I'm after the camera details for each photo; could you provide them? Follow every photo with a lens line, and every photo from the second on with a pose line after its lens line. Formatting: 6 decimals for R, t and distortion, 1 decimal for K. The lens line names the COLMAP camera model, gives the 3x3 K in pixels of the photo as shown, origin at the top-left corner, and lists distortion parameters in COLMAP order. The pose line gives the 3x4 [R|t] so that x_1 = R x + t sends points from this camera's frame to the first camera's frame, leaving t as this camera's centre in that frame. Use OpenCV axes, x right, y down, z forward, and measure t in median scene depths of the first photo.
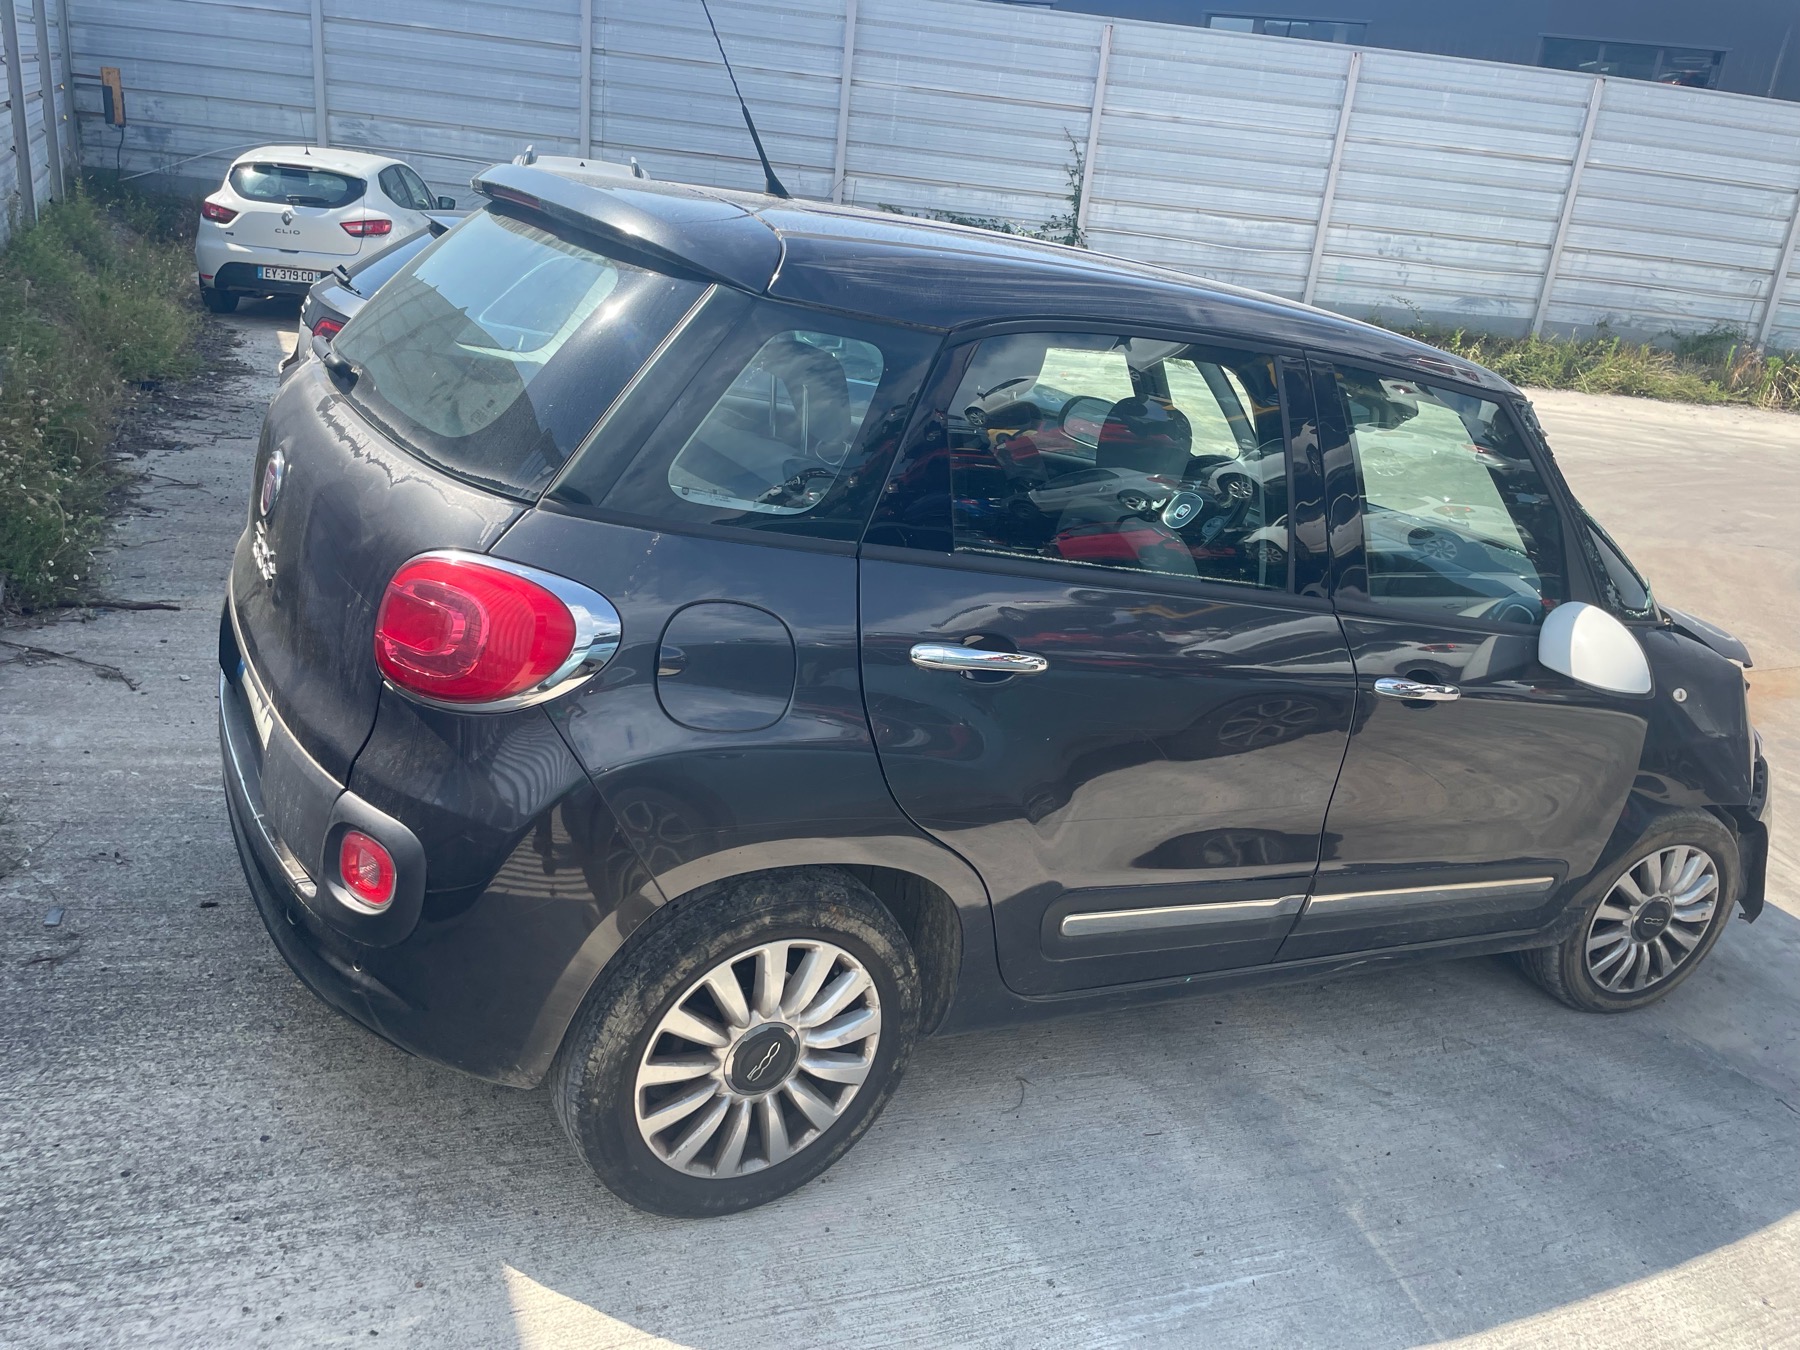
lens RADIAL K [[1367.1, 0, 904.7], [0, 1367.1, 667.7], [0, 0, 1]] dist [0.077774, -0.101908]
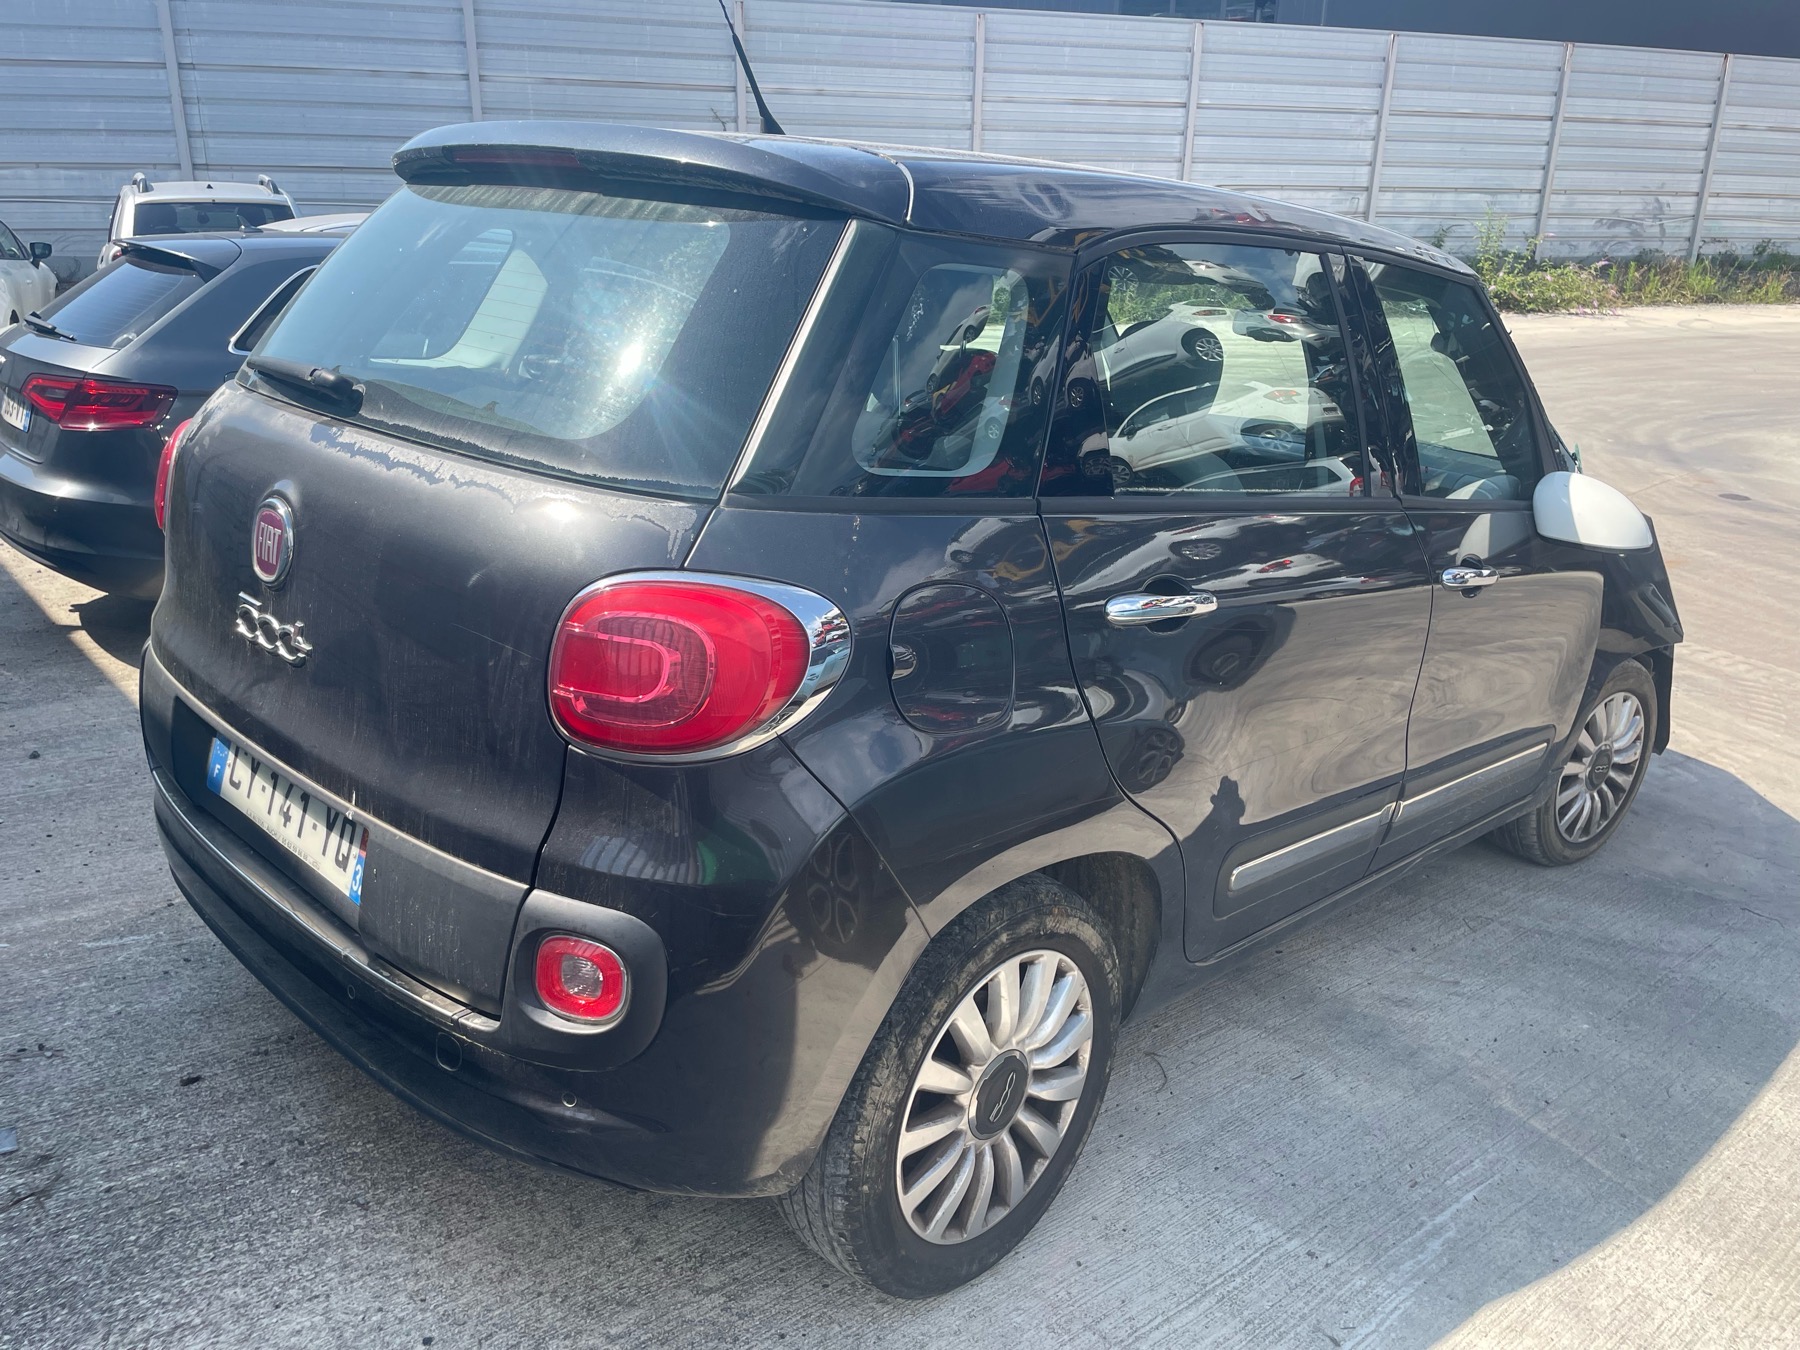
lens RADIAL K [[1367.1, 0, 904.7], [0, 1367.1, 667.7], [0, 0, 1]] dist [0.077774, -0.101908]
pose [[0.958513, -0.173610, 0.226080, -0.257983], [0.172256, 0.984713, 0.025859, -0.015726], [-0.227113, 0.014158, 0.973765, 0.122154]]
